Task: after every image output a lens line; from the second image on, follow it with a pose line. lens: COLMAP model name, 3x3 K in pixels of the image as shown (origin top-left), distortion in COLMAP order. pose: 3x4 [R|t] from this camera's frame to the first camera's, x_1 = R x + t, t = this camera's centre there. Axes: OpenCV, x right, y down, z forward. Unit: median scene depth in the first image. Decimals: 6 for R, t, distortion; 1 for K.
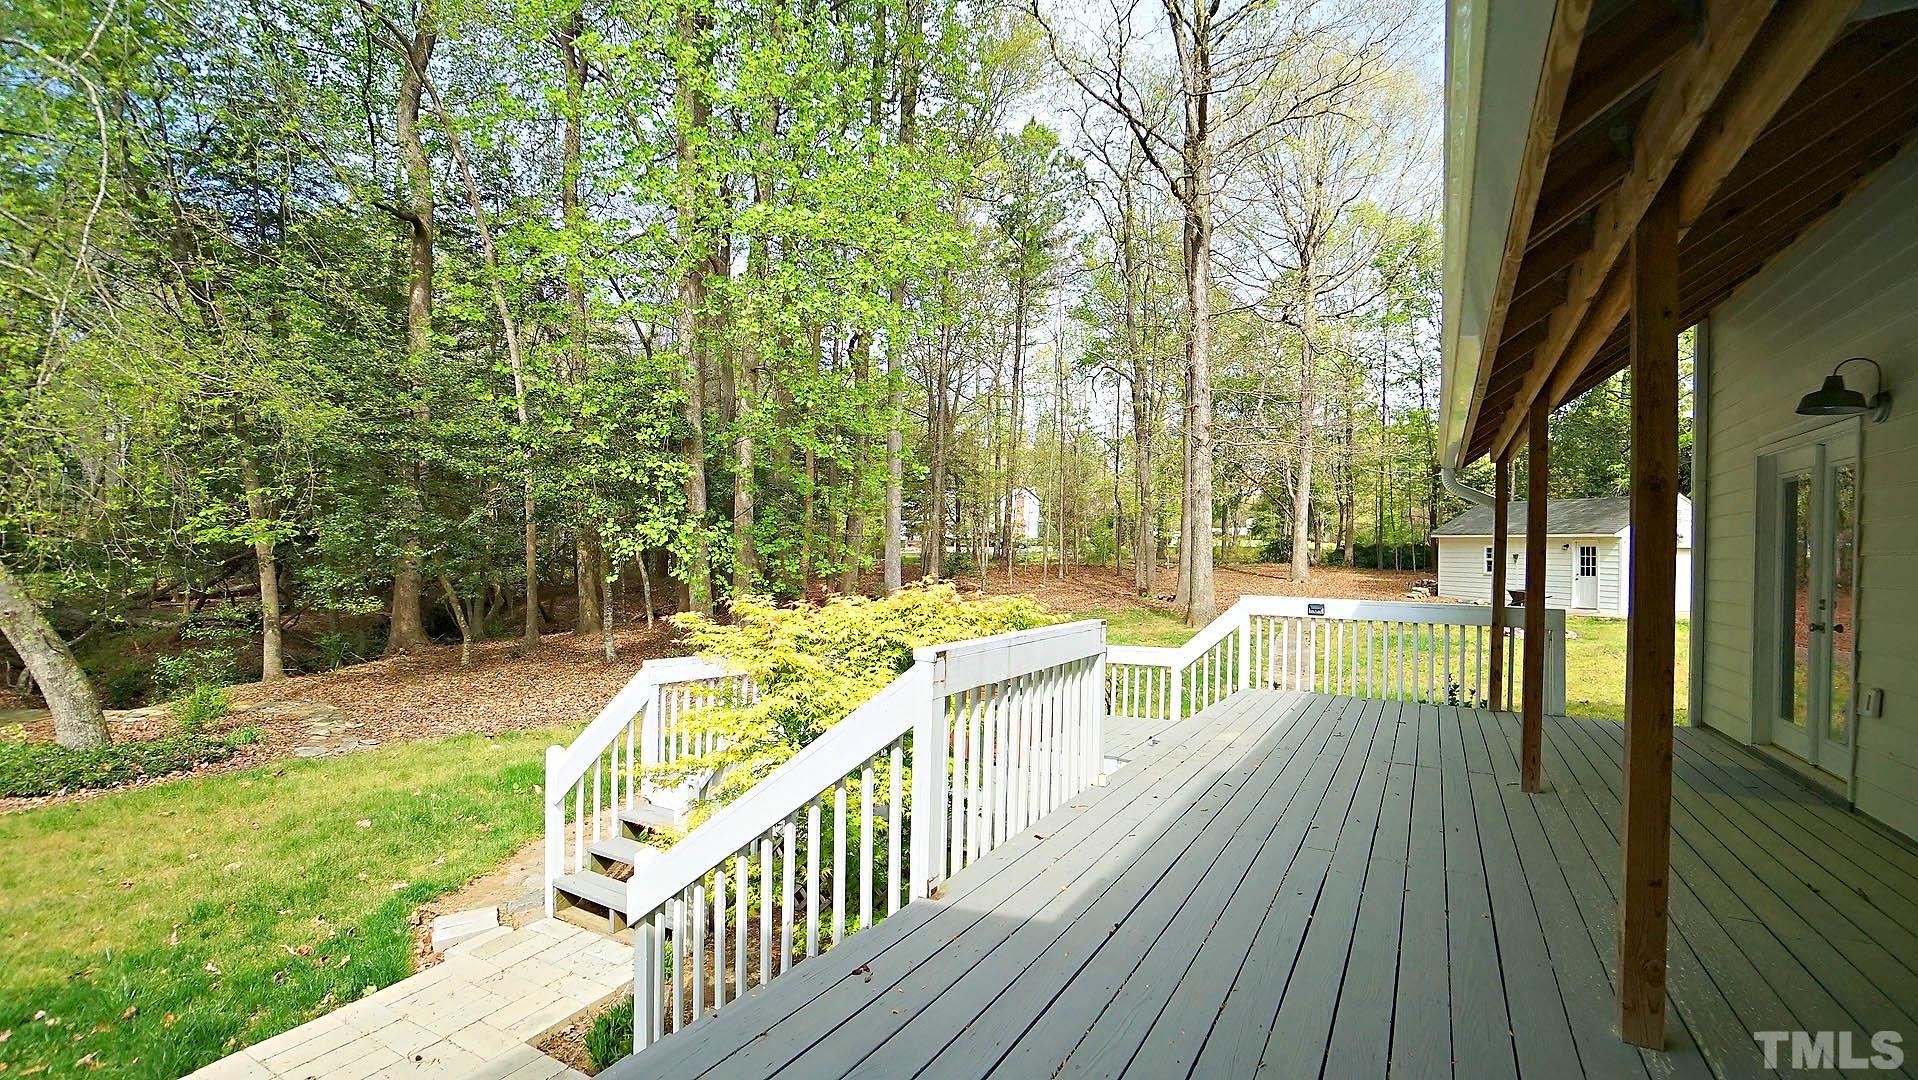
lens RADIAL K [[849.2, 0, 961.6], [0, 849.2, 539.9], [0, 0, 1]] dist [-0.048326, 0.016475]
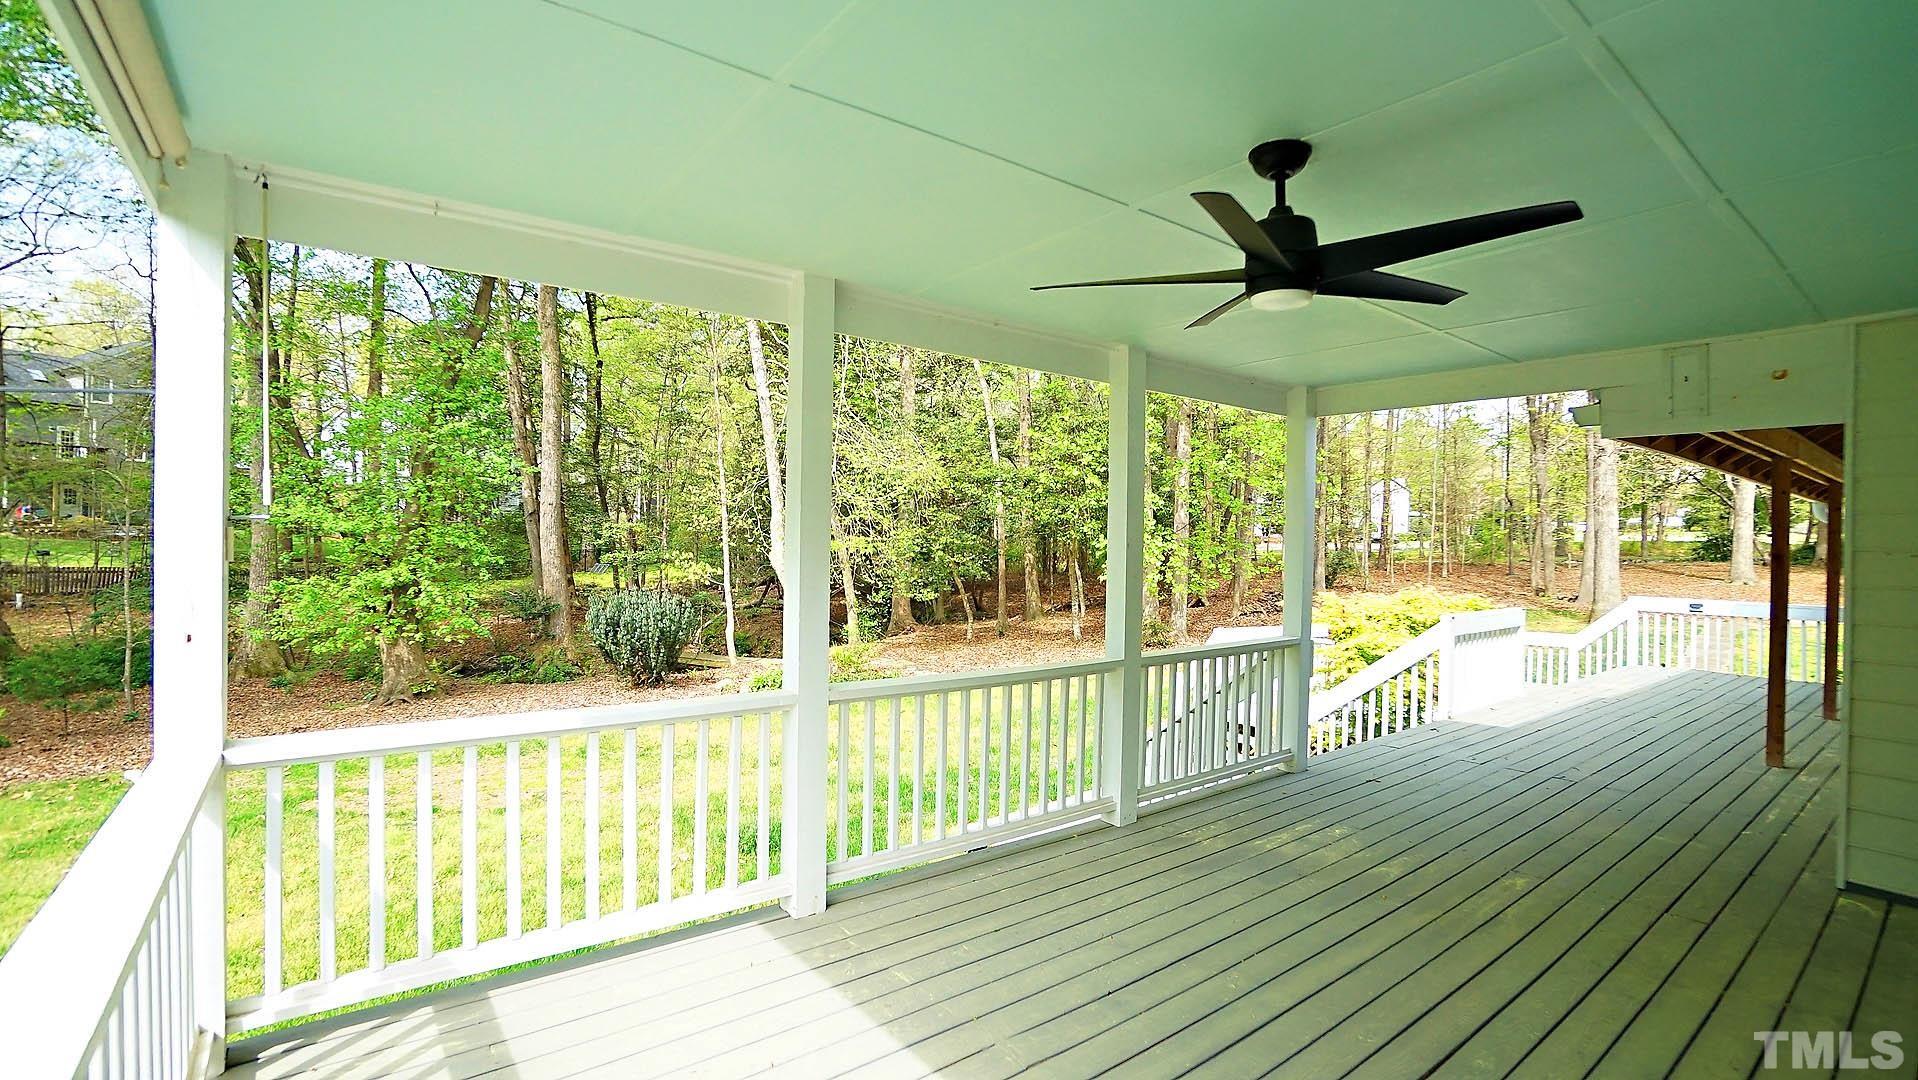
lens RADIAL K [[849.2, 0, 952.7], [0, 849.2, 542.5], [0, 0, 1]] dist [-0.048326, 0.016475]
pose [[0.921081, -0.006936, -0.389308, -0.073387], [0.010572, 0.999918, 0.007198, -0.019734], [0.389227, -0.010746, 0.921079, -0.307533]]
